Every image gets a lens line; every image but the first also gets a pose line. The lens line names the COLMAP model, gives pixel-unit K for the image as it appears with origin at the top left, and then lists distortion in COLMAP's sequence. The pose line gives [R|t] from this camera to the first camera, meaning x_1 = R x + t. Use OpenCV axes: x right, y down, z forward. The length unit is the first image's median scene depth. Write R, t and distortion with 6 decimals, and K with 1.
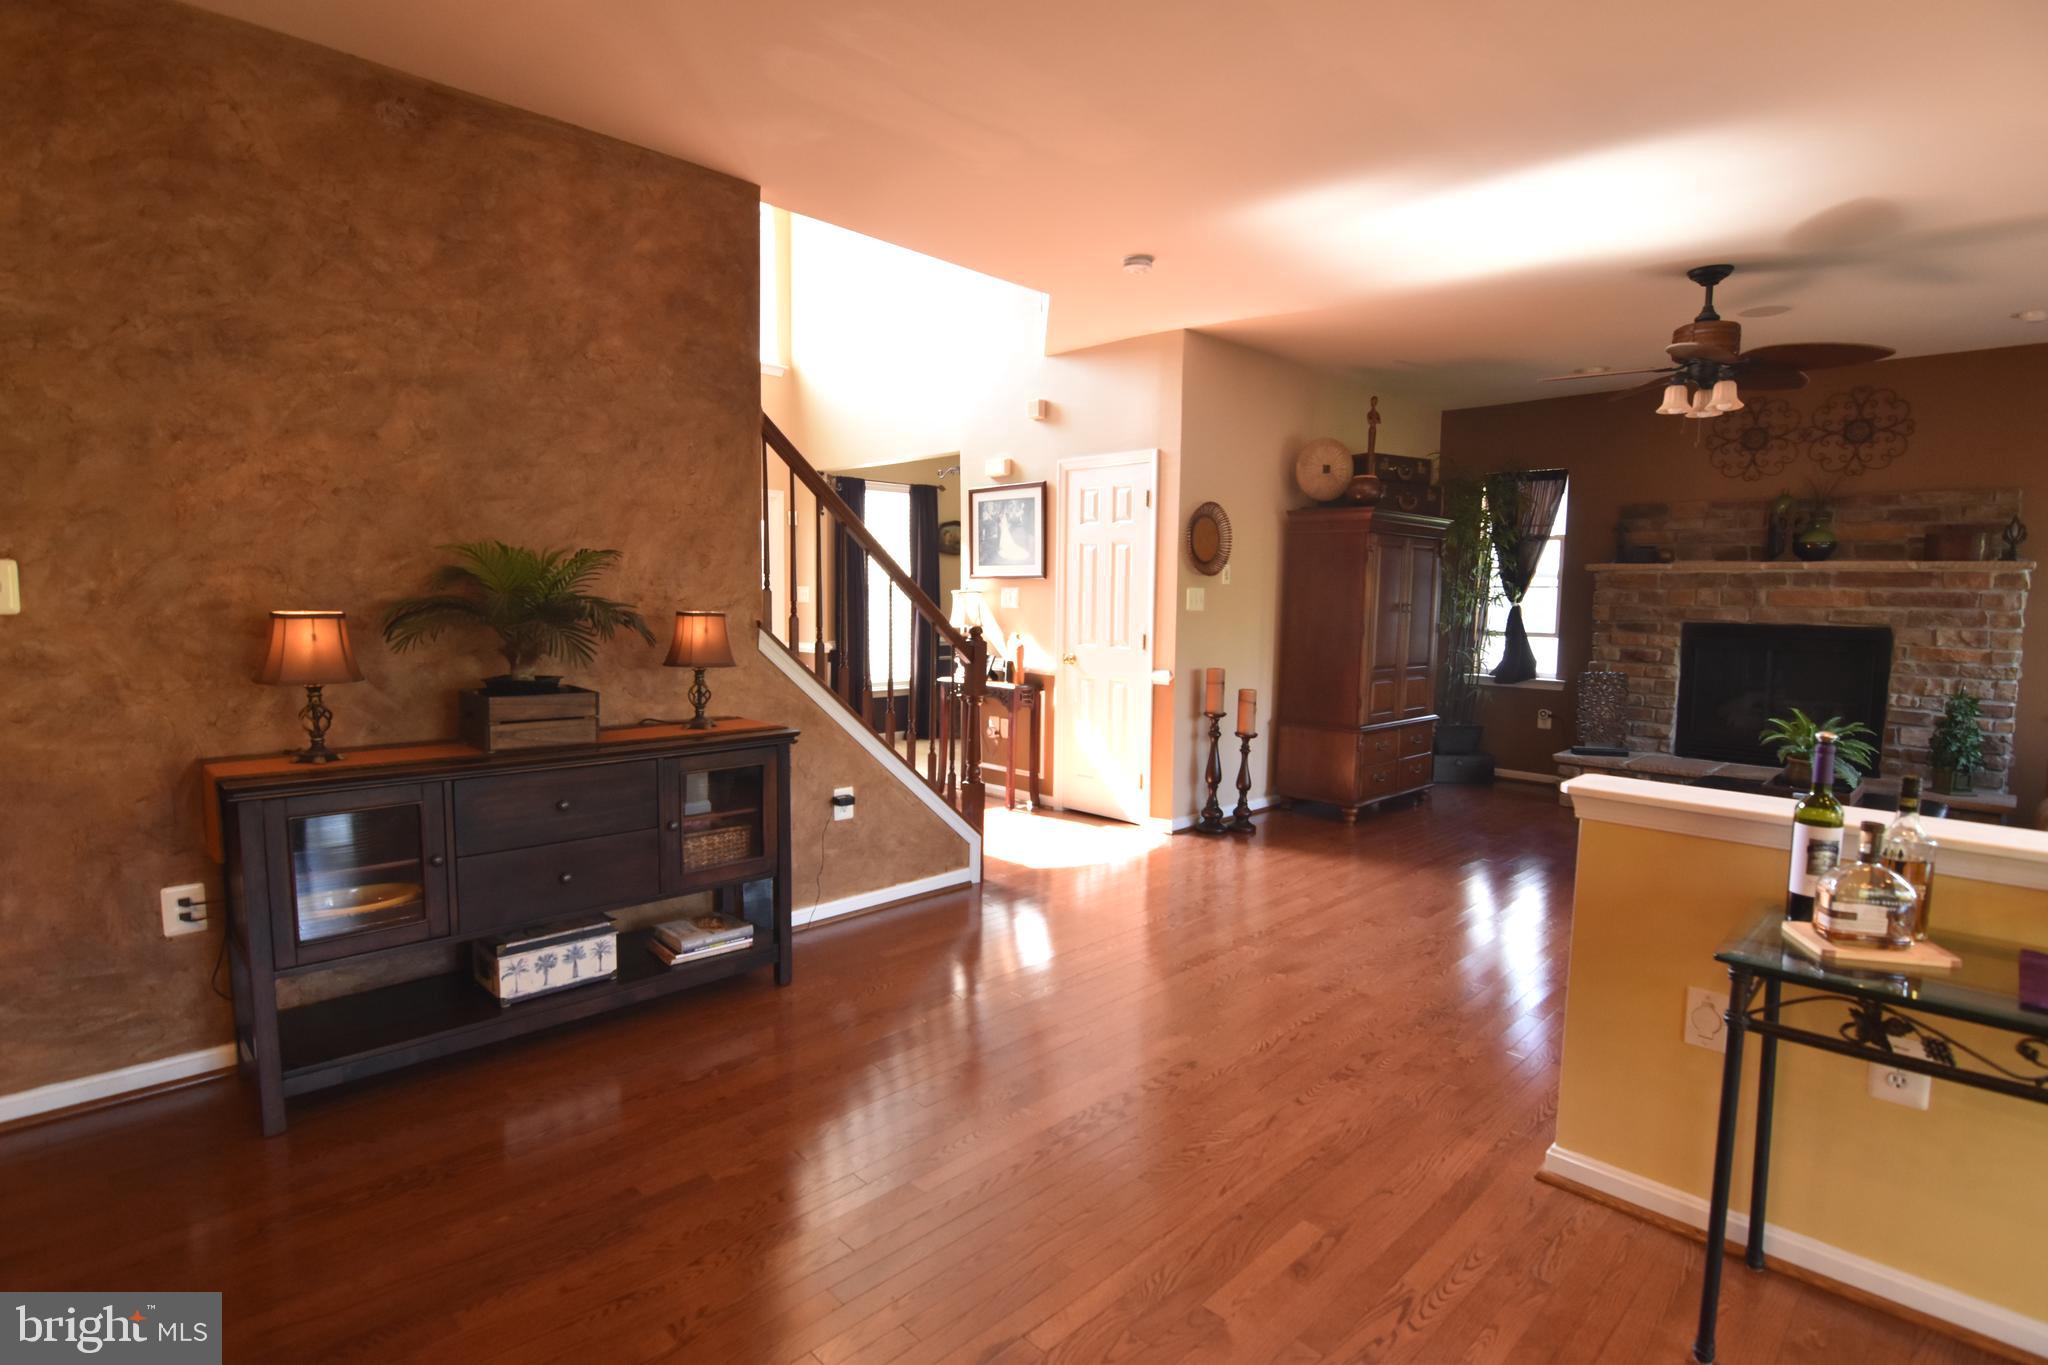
lens RADIAL K [[1006.7, 0, 1032.0], [0, 1006.7, 690.3], [0, 0, 1]] dist [-0.008981, -0.007322]
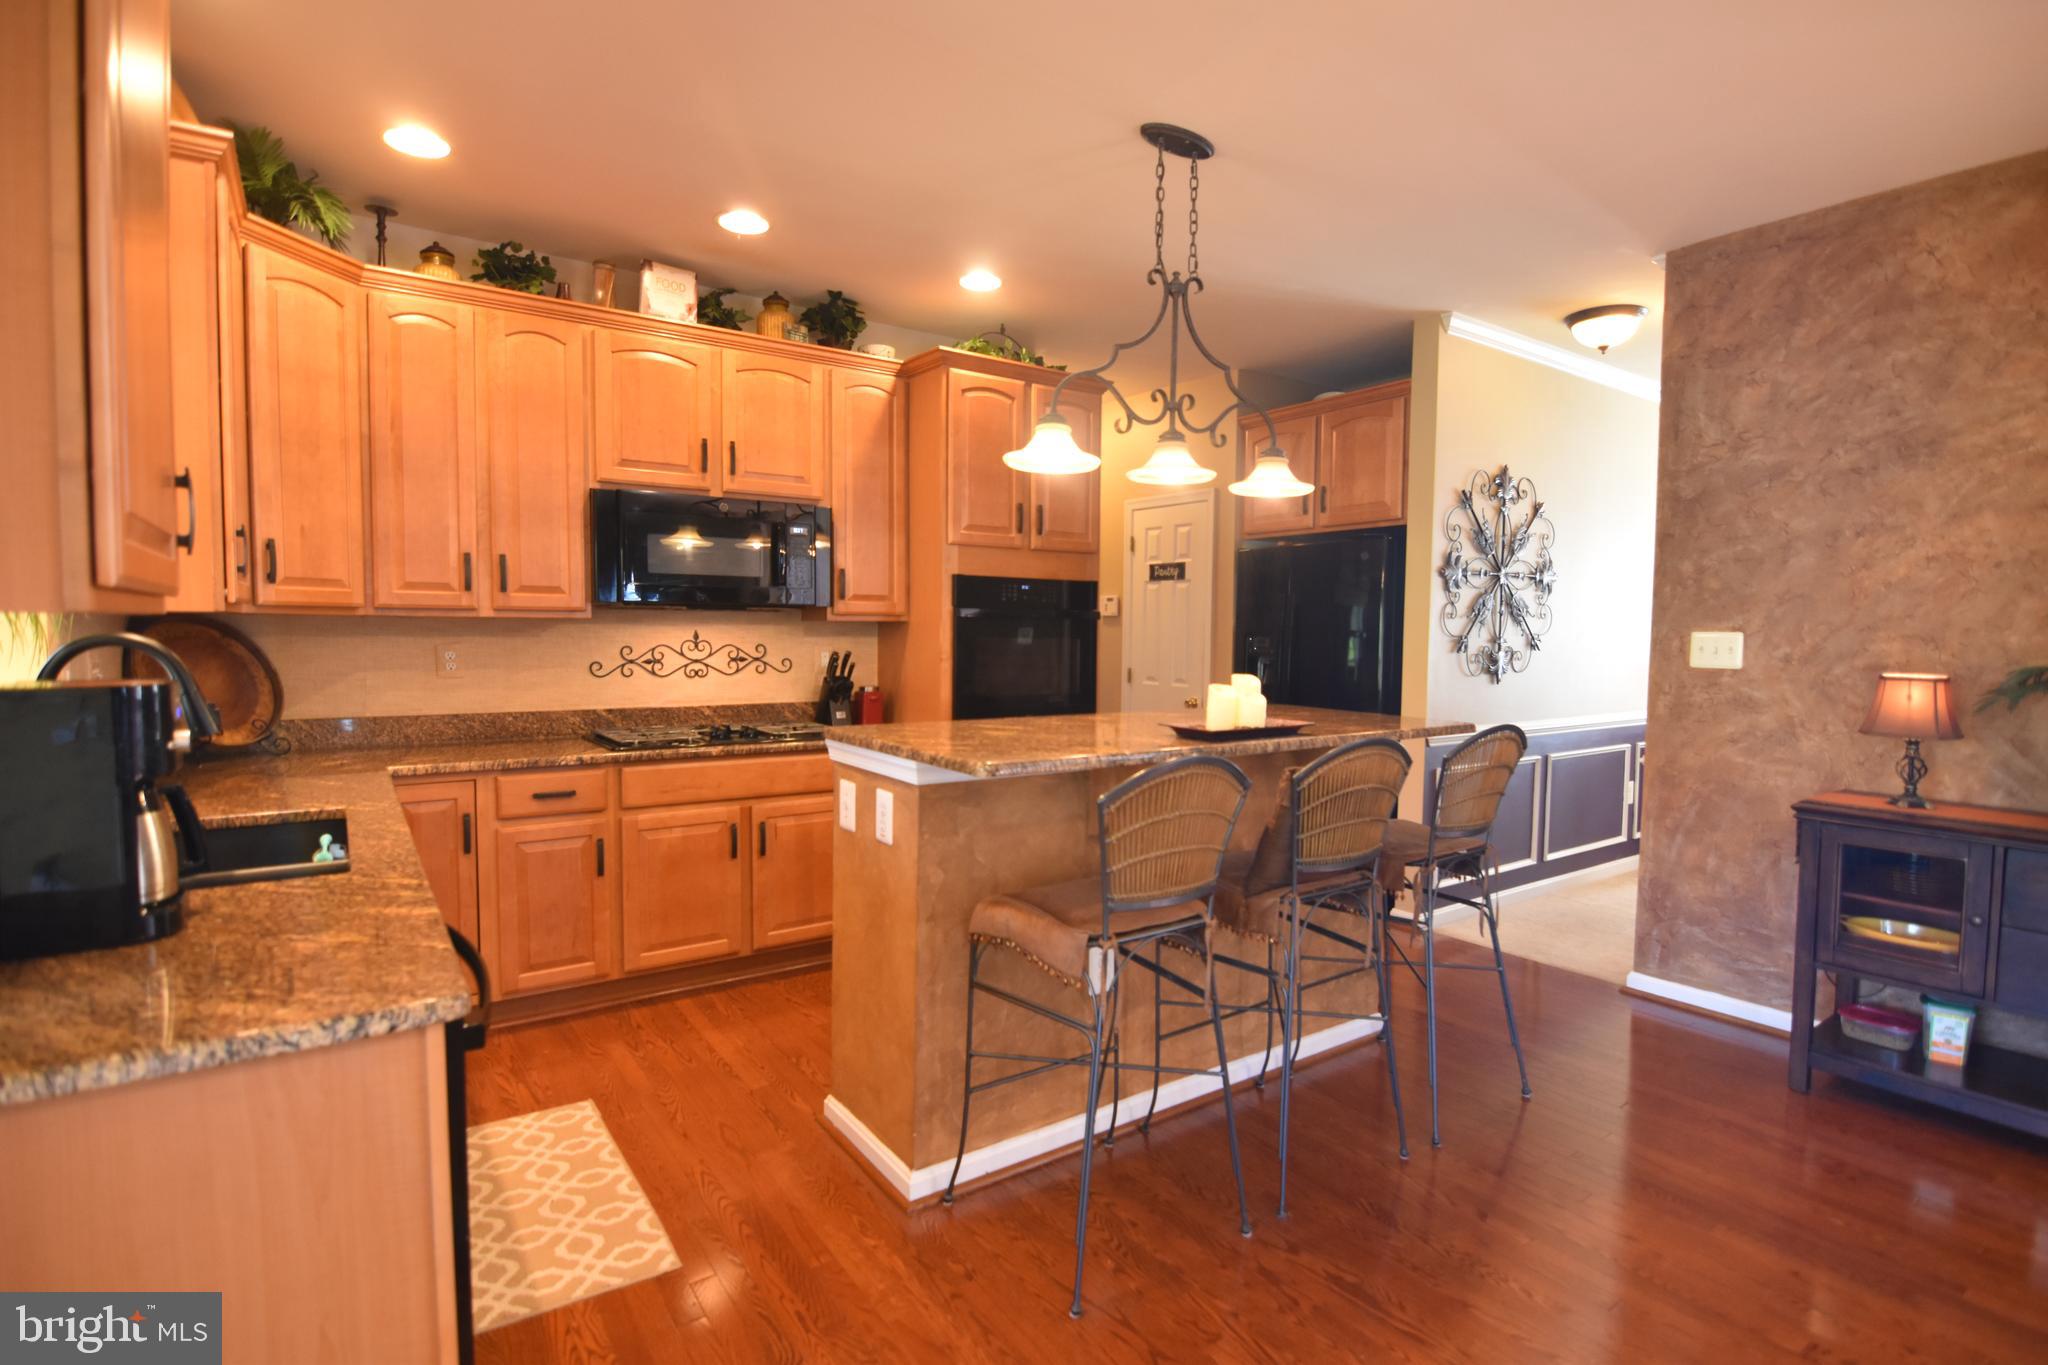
lens RADIAL K [[993.6, 0, 1035.0], [0, 993.6, 685.0], [0, 0, 1]] dist [-0.005377, -0.009941]
pose [[-0.164716, 0.040058, -0.985527, 0.258032], [-0.108977, 0.992319, 0.058548, -0.010828], [0.980302, 0.117044, -0.159085, 0.089549]]
